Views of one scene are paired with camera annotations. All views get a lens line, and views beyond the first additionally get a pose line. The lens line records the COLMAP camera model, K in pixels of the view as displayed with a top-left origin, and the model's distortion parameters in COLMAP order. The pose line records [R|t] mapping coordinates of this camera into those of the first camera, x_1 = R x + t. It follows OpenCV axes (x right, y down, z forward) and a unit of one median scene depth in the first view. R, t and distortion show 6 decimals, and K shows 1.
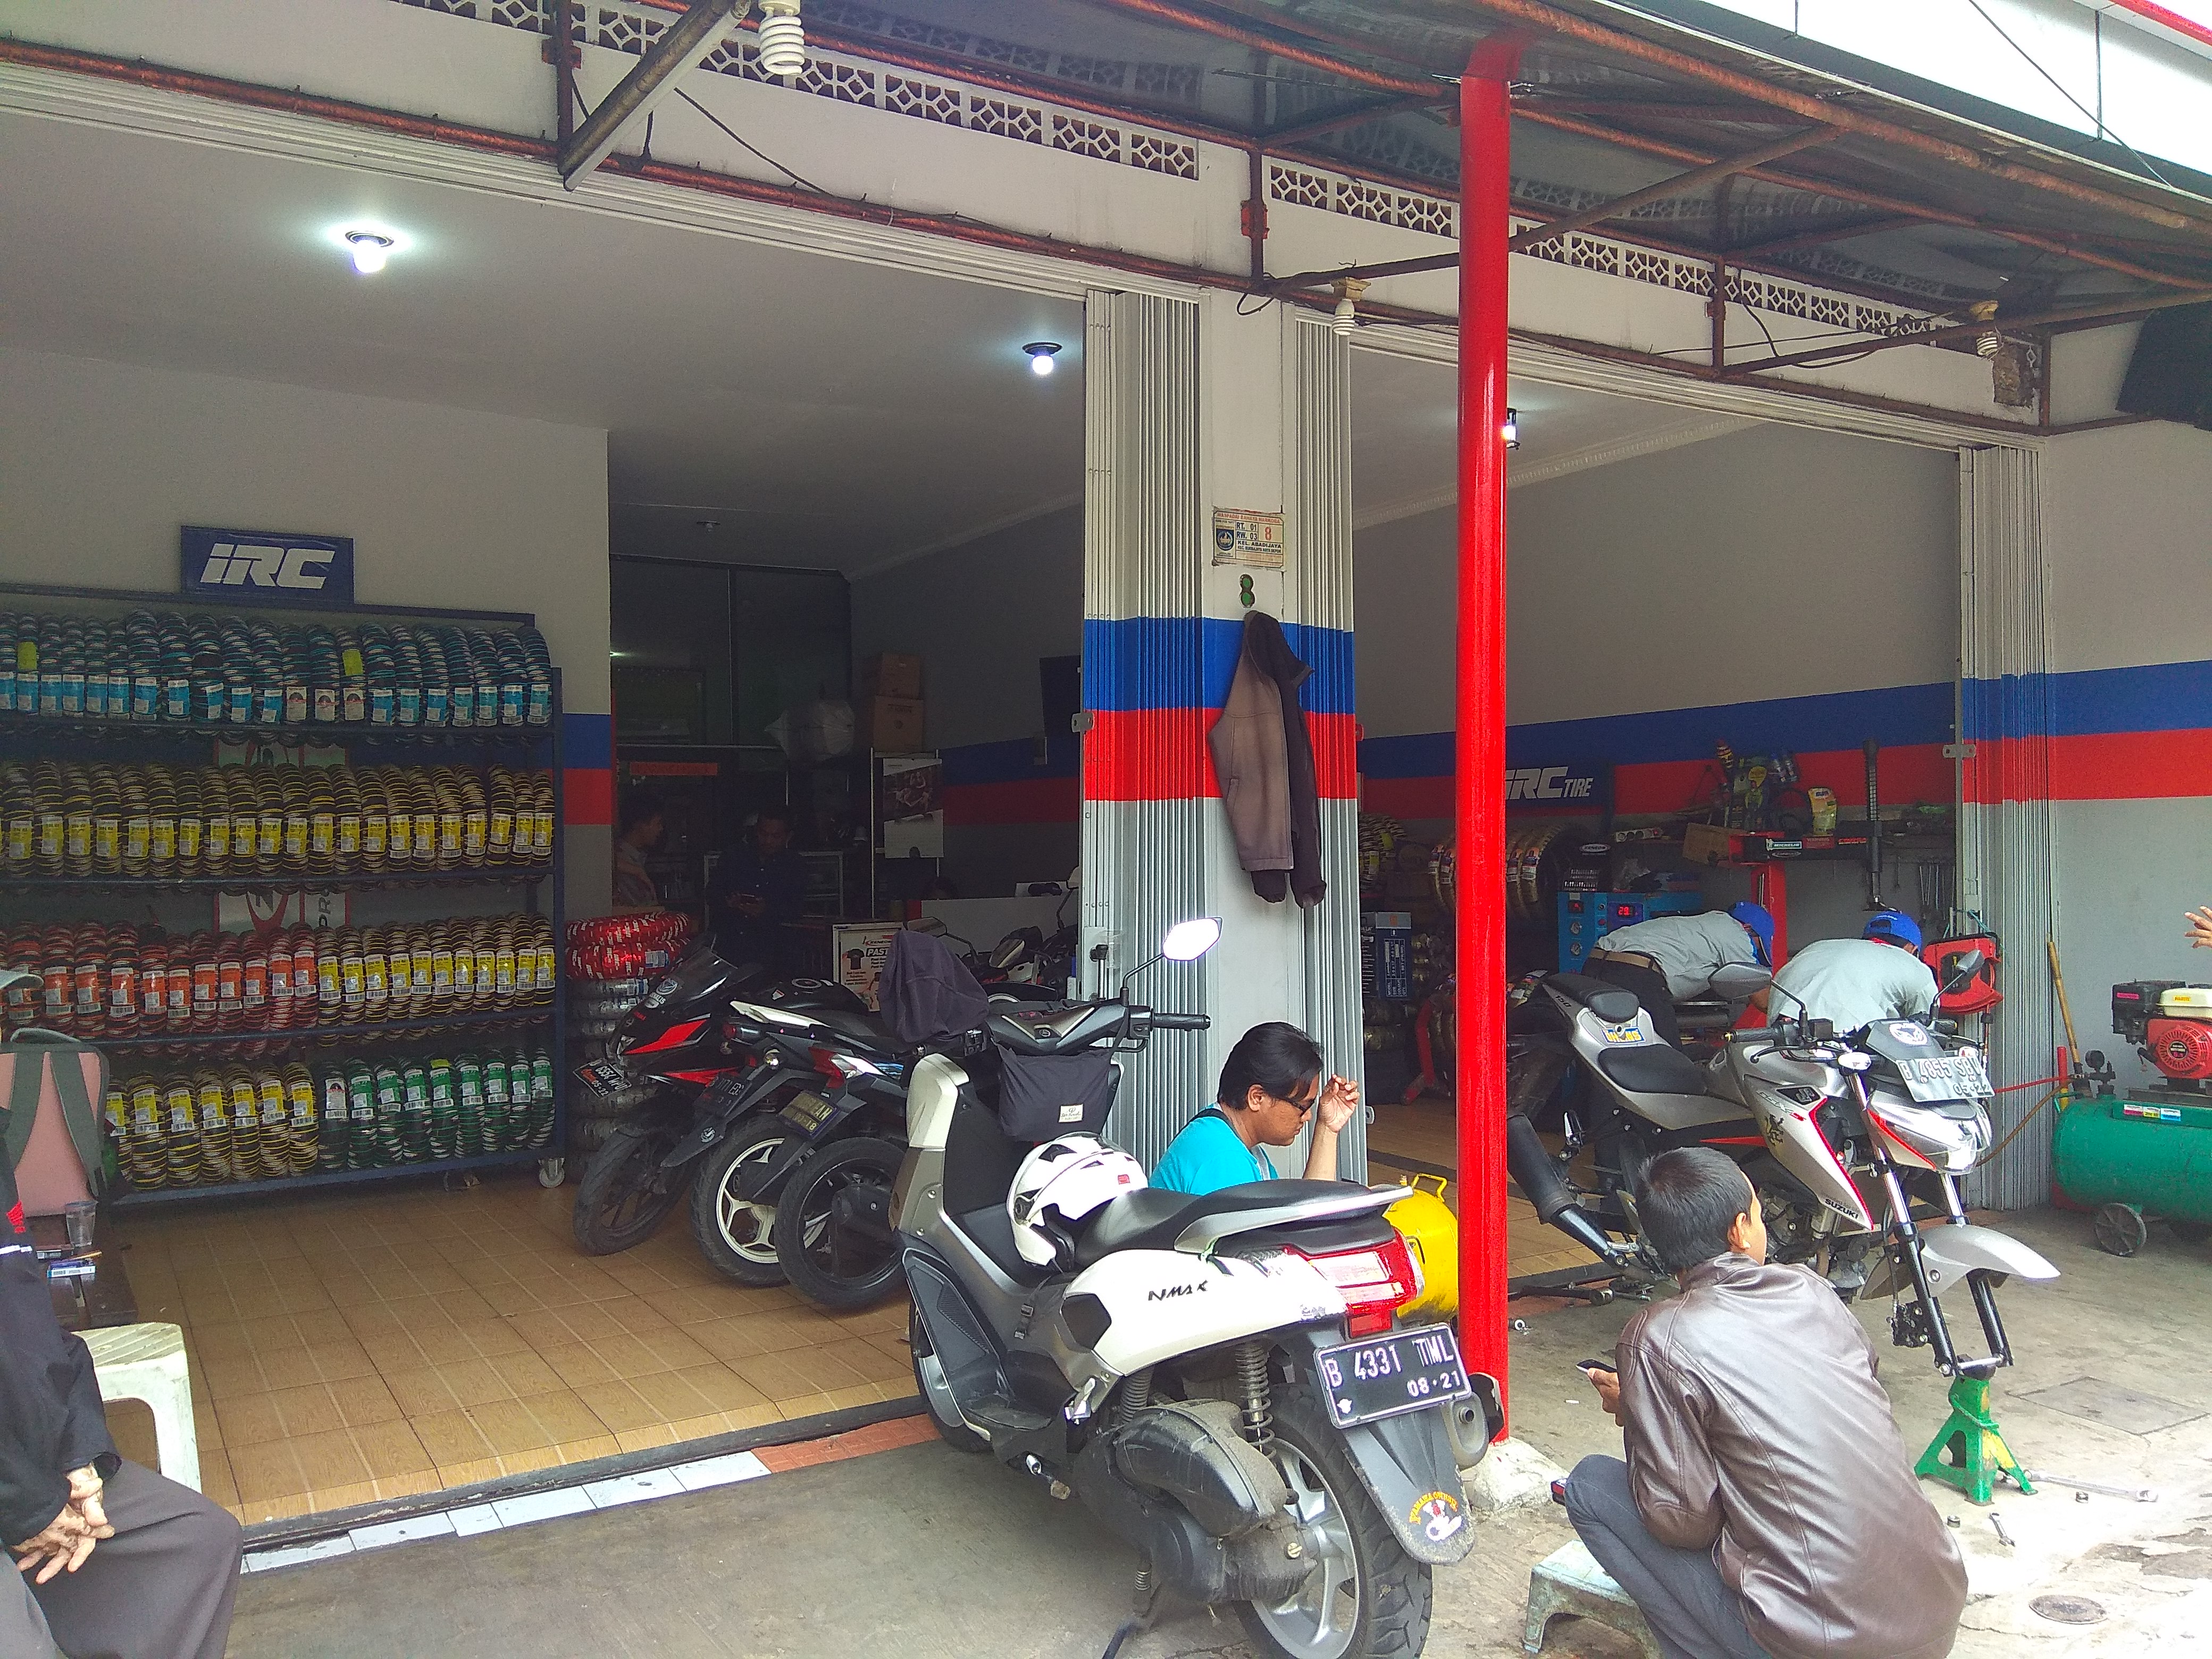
lens RADIAL K [[1707.9, 0, 1118.5], [0, 1707.9, 817.1], [0, 0, 1]] dist [0.118643, -0.209439]
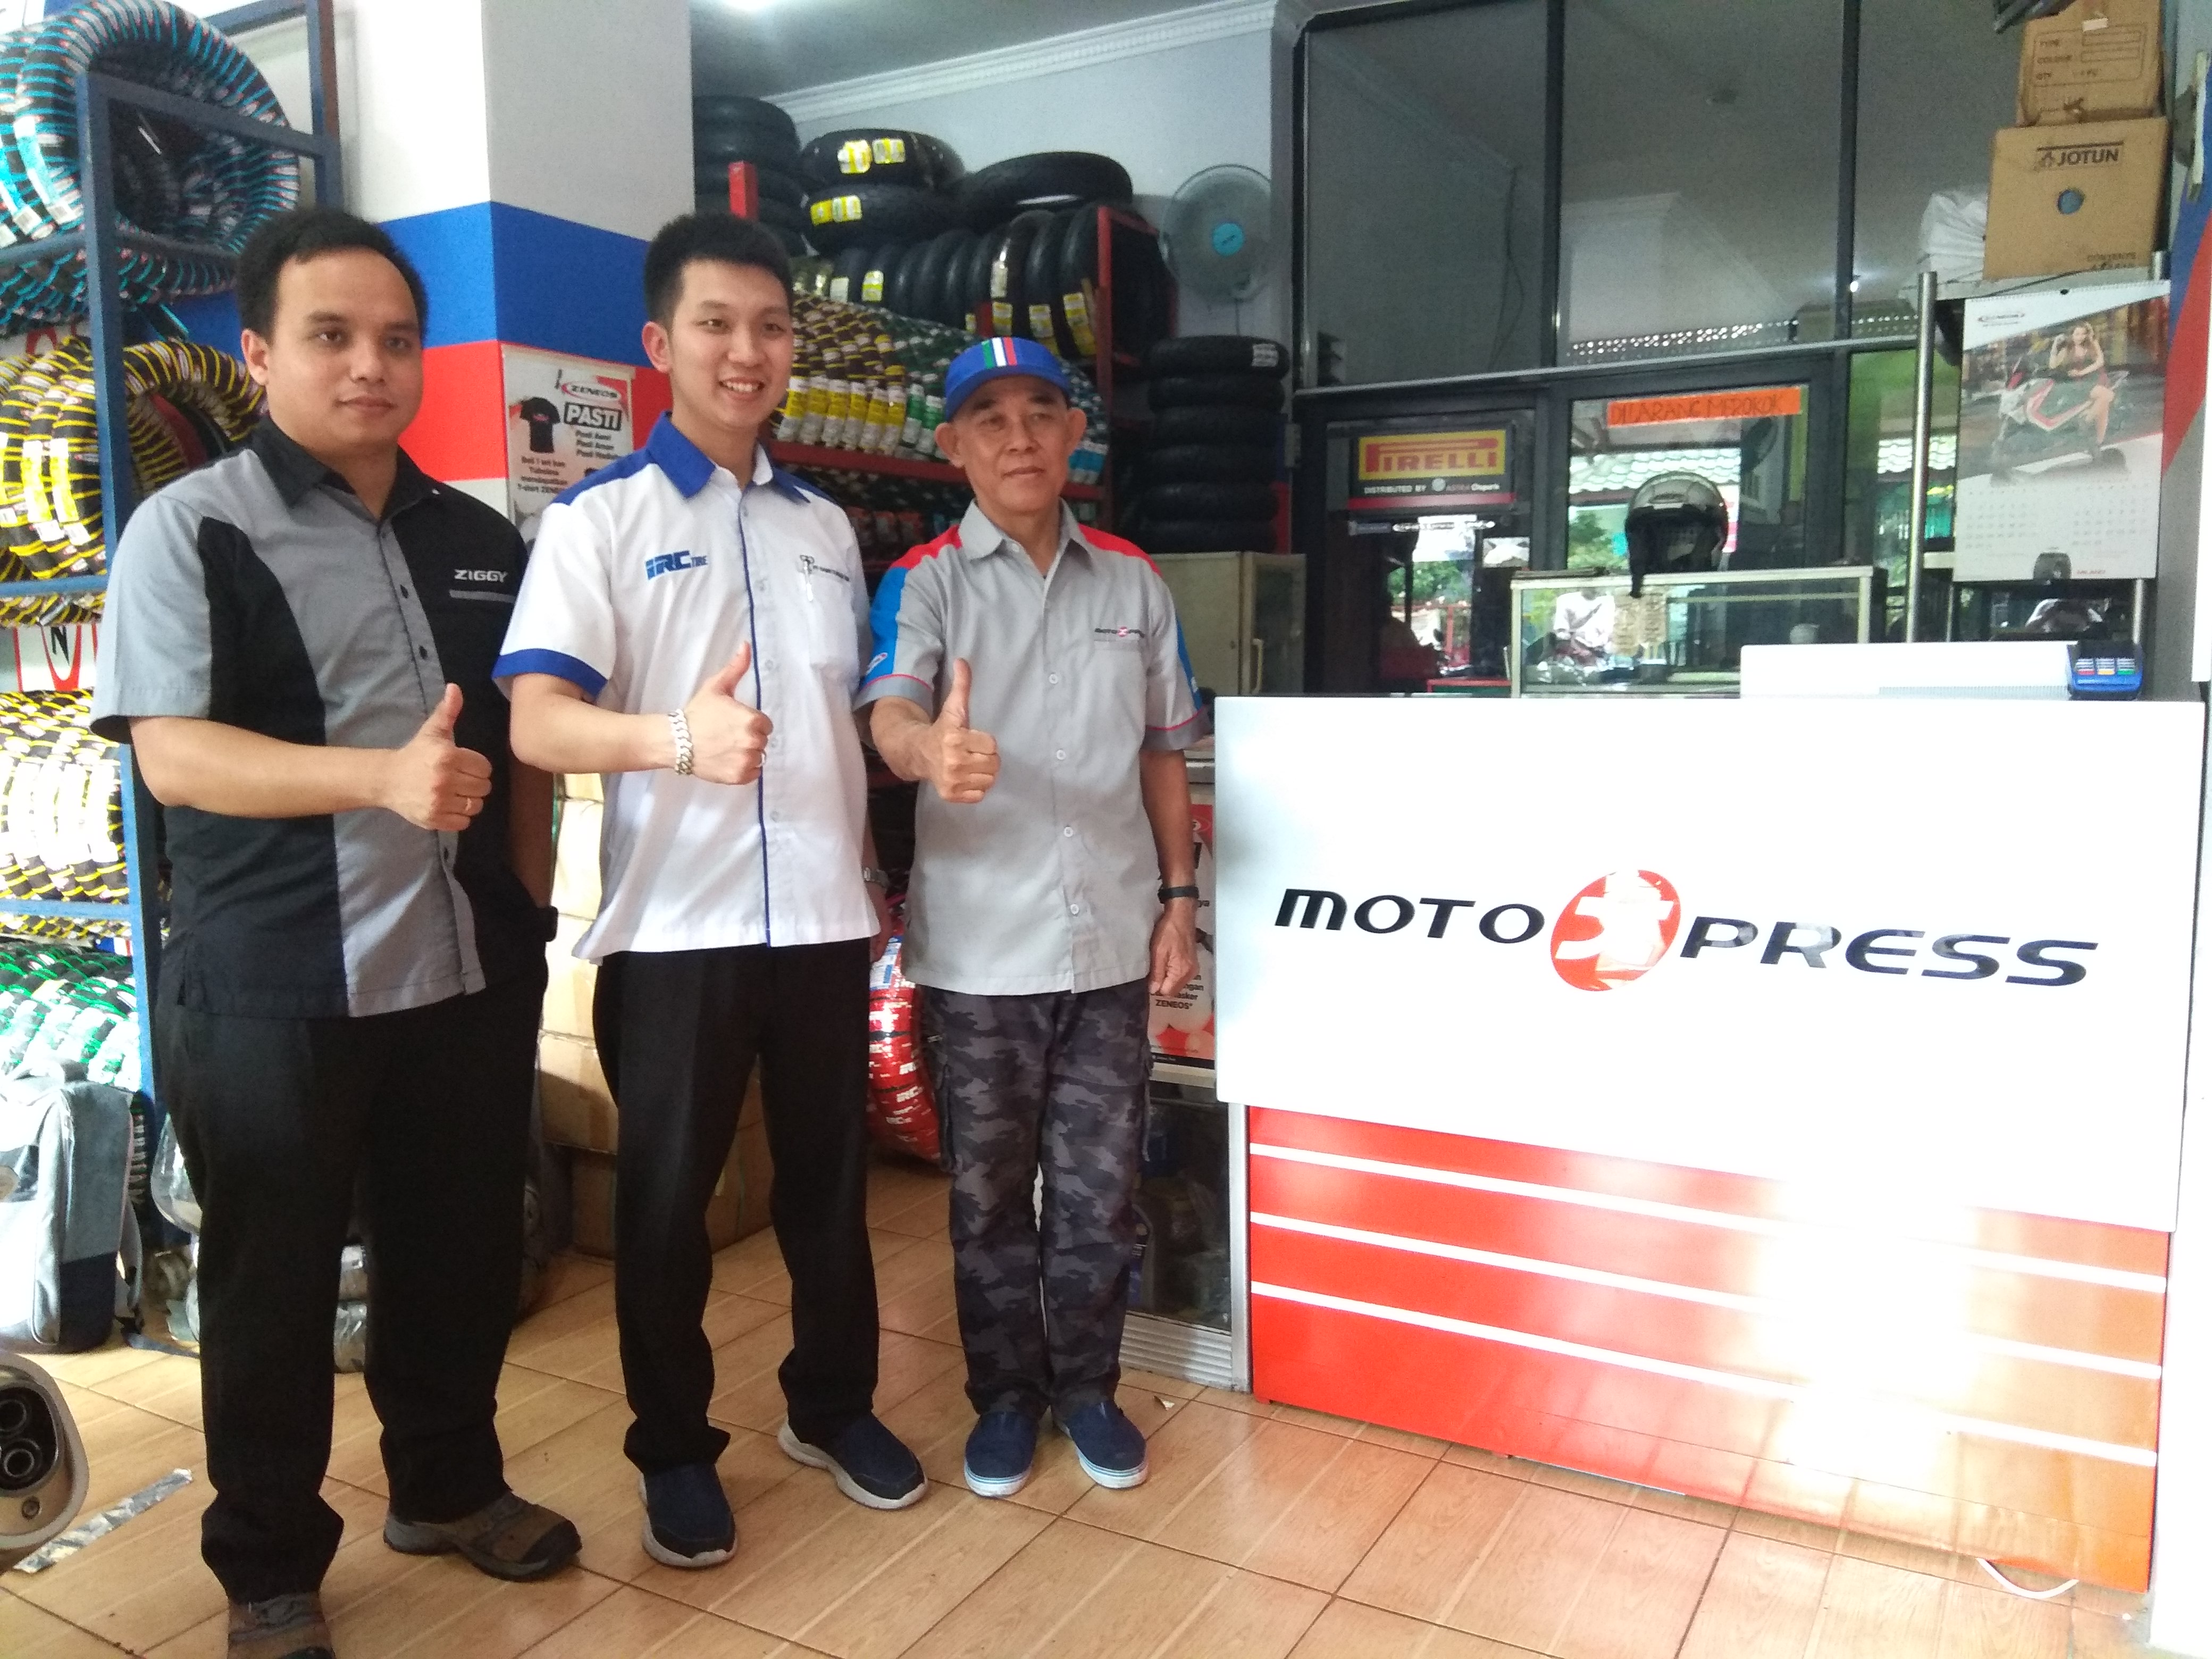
lens RADIAL K [[1707.9, 0, 1118.5], [0, 1707.9, 817.1], [0, 0, 1]] dist [0.118643, -0.209439]
pose [[0.487046, 0.083444, -0.869381, 0.154088], [0.016997, 0.994331, 0.104958, 0.050090], [0.873211, -0.065896, 0.482867, 1.086805]]
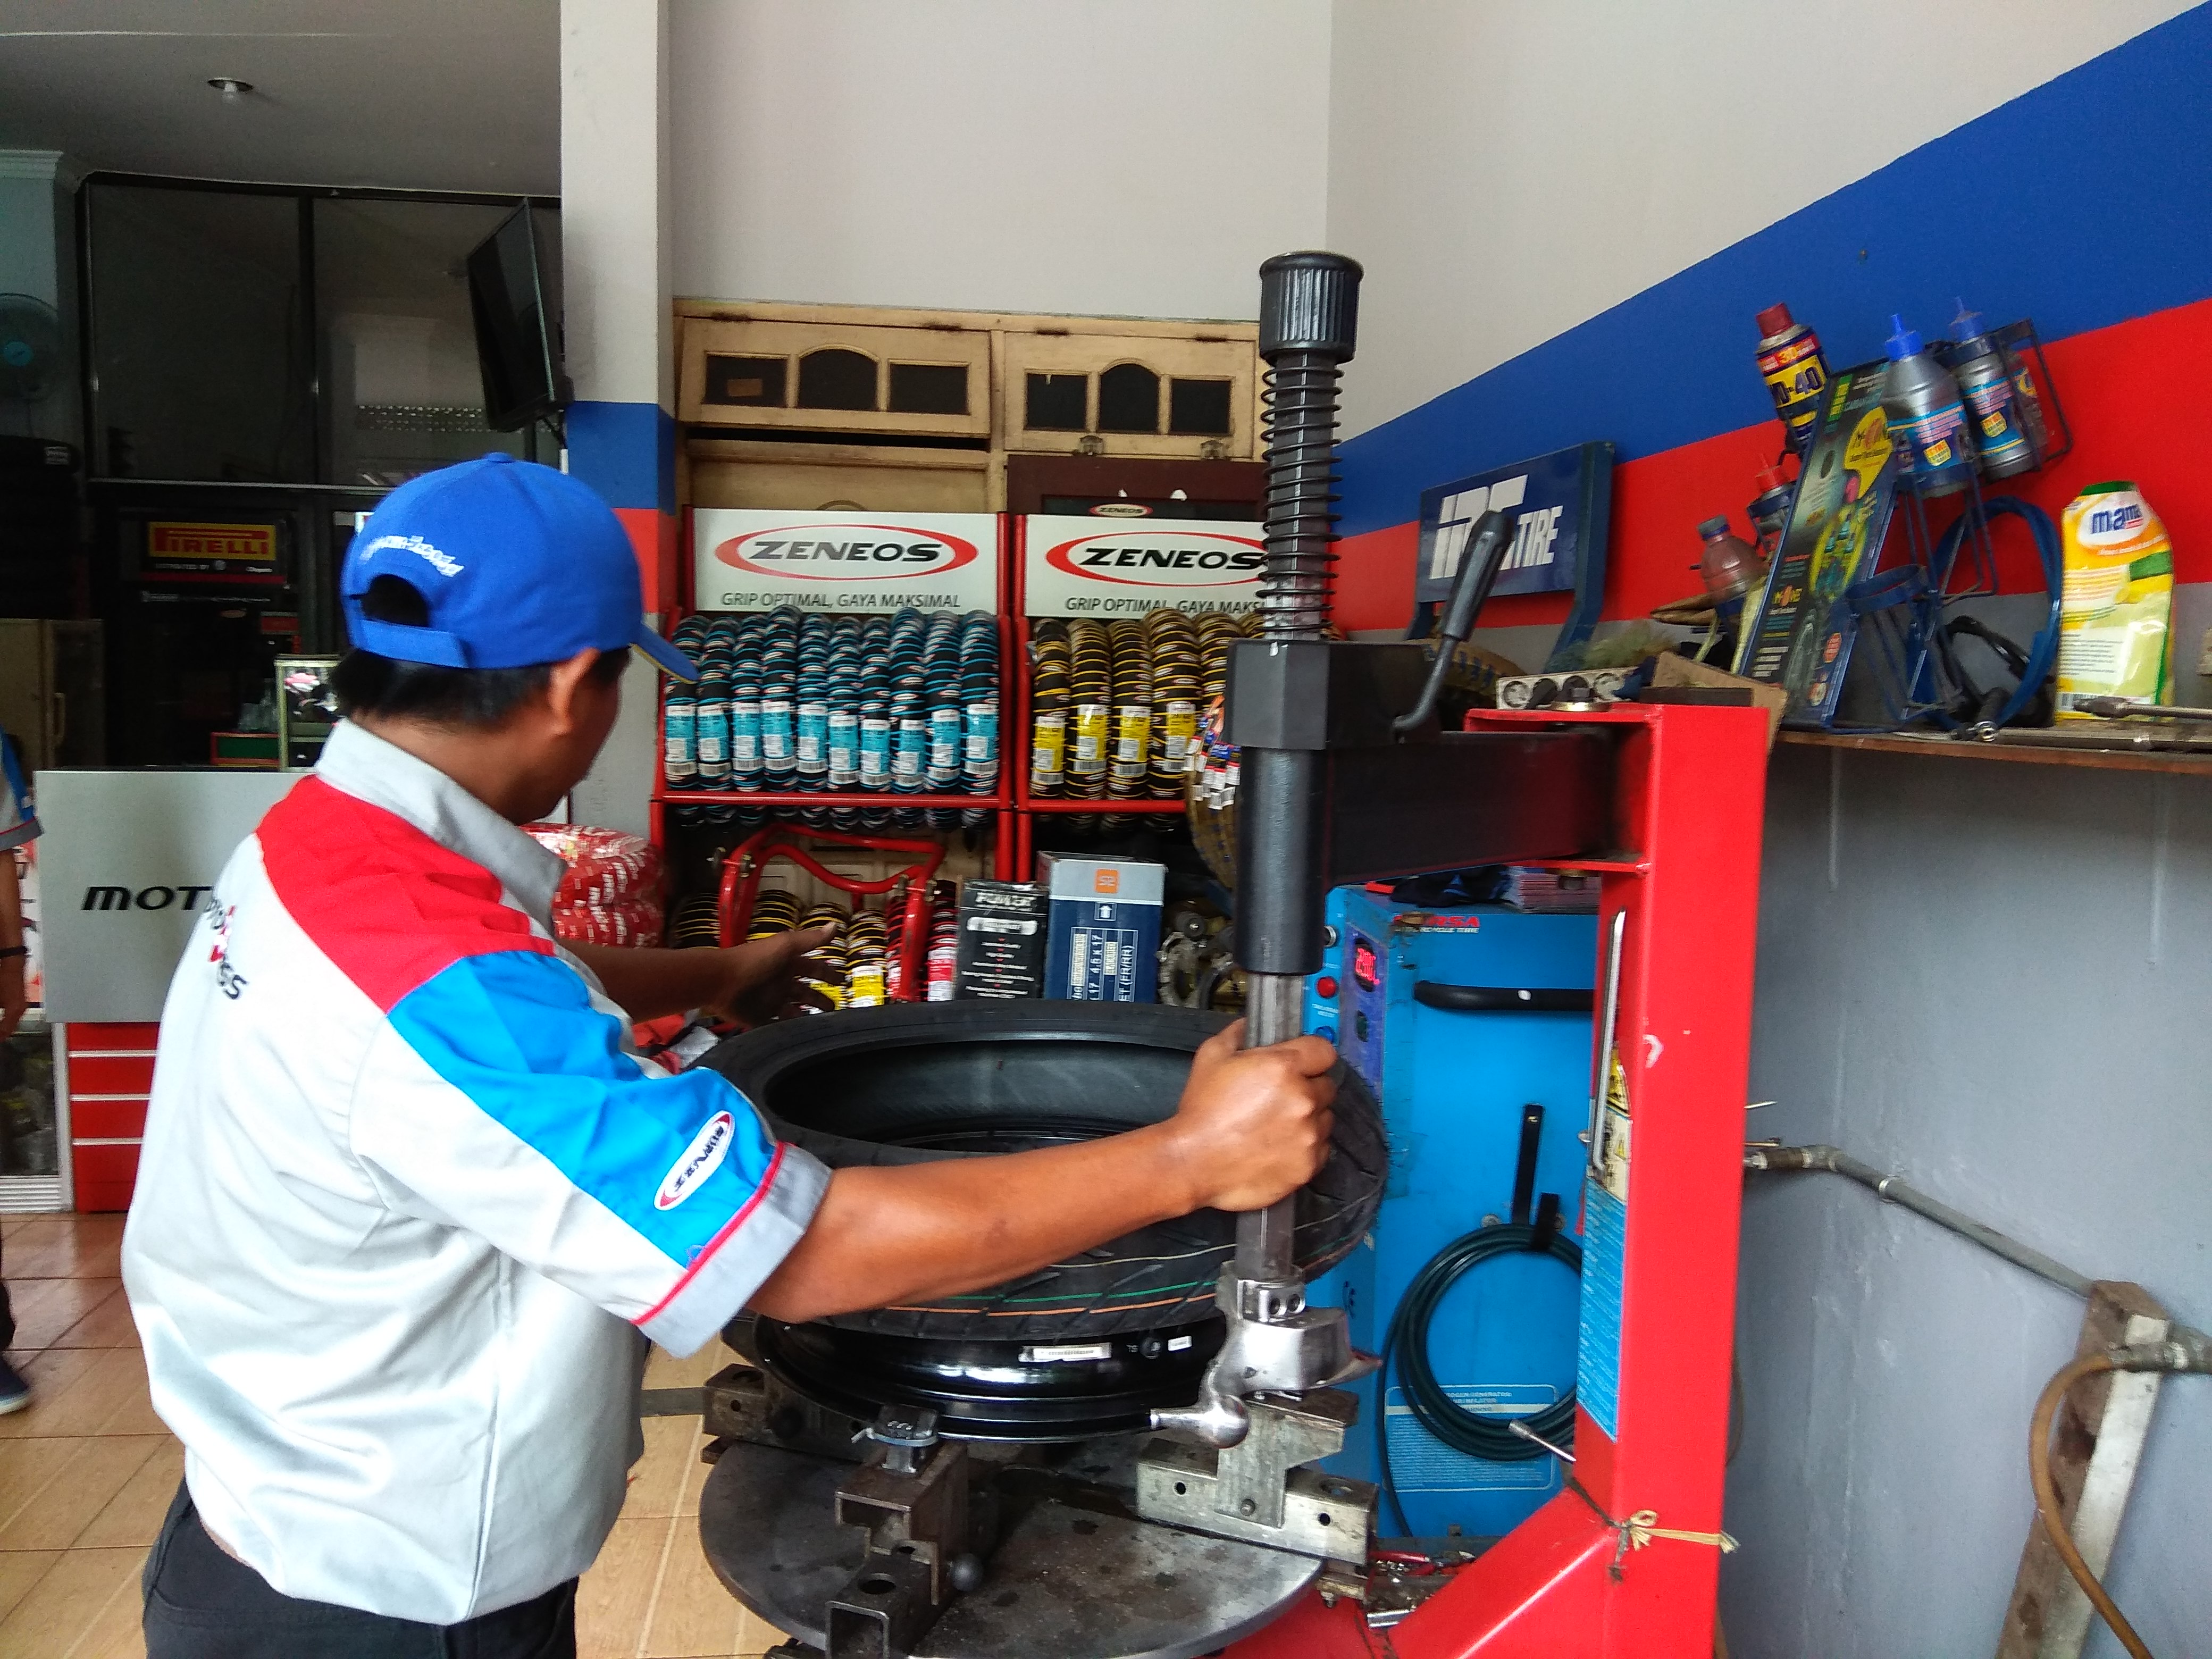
lens RADIAL K [[1713.8, 0, 1106.0], [0, 1713.8, 829.5], [0, 0, 1]] dist [0.068532, -0.098973]
pose [[0.903672, 0.071349, -0.422238, 0.449466], [-0.021634, 0.992369, 0.121389, 0.000254], [0.427677, -0.100561, 0.898320, 0.891402]]
